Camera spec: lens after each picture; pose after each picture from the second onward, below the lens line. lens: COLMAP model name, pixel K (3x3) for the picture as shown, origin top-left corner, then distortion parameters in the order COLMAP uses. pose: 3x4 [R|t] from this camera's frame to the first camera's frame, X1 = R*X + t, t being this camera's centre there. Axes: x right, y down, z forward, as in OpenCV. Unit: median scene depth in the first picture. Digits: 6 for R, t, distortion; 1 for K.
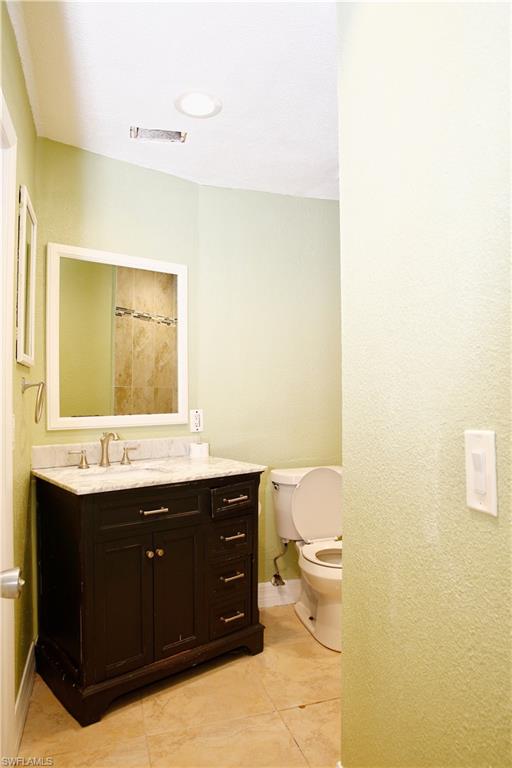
lens RADIAL K [[523.2, 0, 256.0], [0, 523.2, 384.0], [0, 0, 1]] dist [-0.097326, 0.081155]
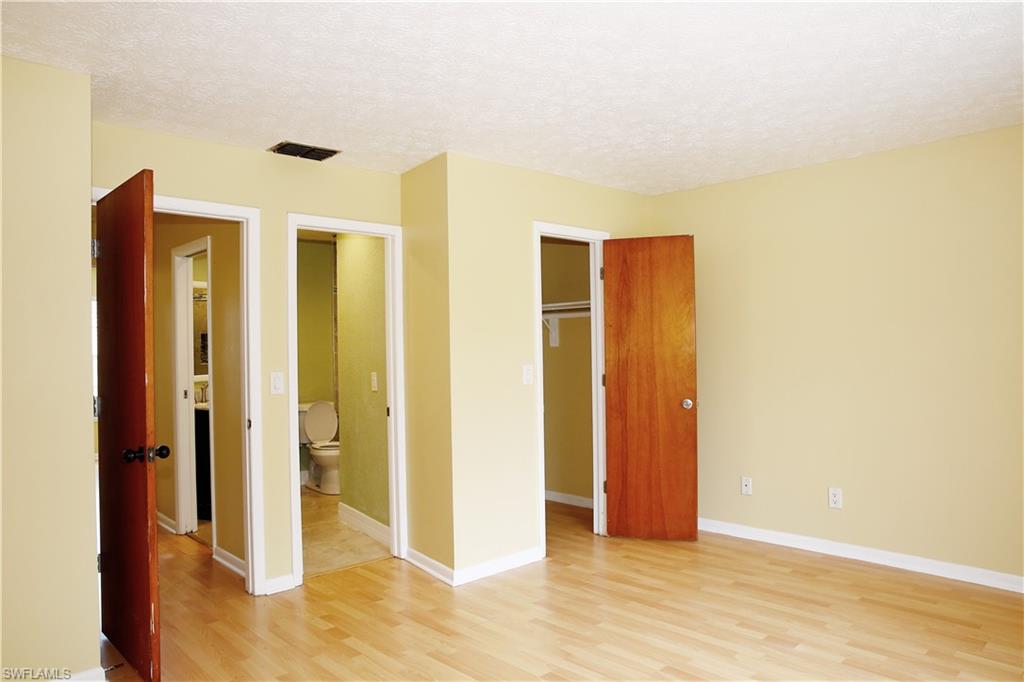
lens RADIAL K [[697.6, 0, 497.6], [0, 697.6, 337.6], [0, 0, 1]] dist [-0.097326, 0.081155]
pose [[0.907195, -0.005289, 0.420677, -0.367688], [0.002455, 0.999971, 0.007278, -0.083403], [-0.420703, -0.005570, 0.907181, -1.602930]]
